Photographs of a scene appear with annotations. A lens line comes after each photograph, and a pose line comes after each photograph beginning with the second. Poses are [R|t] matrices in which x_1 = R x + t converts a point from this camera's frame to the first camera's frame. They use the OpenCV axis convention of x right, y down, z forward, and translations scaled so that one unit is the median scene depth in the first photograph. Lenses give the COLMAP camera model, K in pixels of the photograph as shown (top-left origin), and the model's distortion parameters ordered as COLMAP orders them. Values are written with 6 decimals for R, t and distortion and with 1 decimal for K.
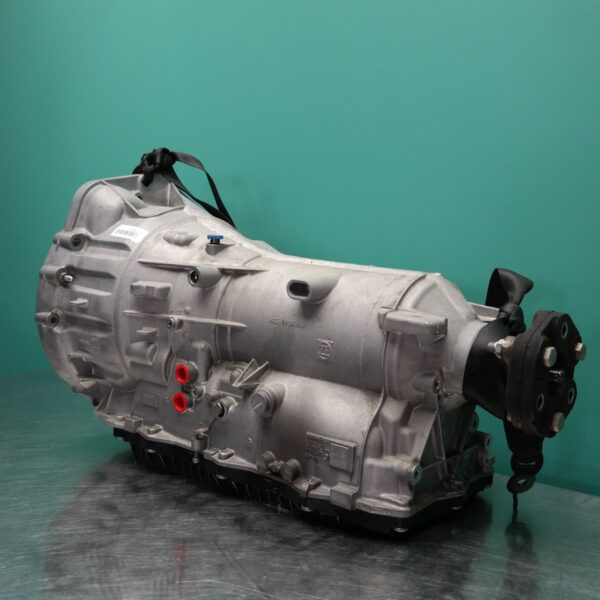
lens RADIAL K [[775.2, 0, 316.3], [0, 775.2, 300.3], [0, 0, 1]] dist [-0.004891, -0.001751]
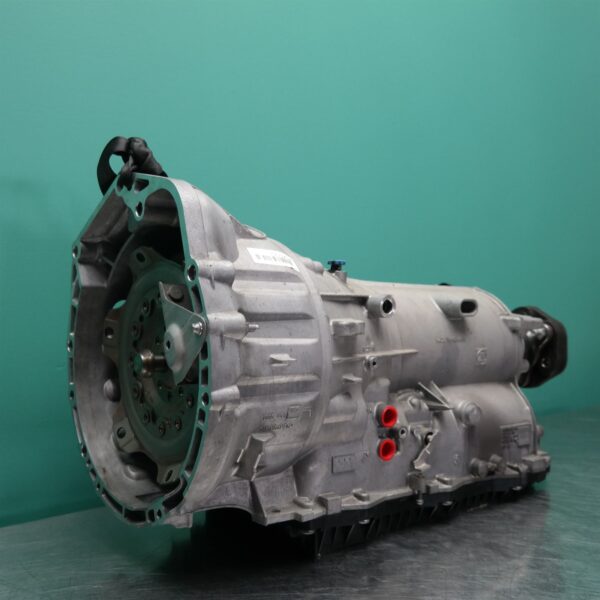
lens RADIAL K [[775.2, 0, 316.3], [0, 775.2, 300.3], [0, 0, 1]] dist [-0.004891, -0.001751]
pose [[0.205407, -0.058742, 0.976912, -1.039662], [0.095715, 0.994618, 0.039682, -0.079673], [-0.973985, 0.085354, 0.209923, 0.877513]]
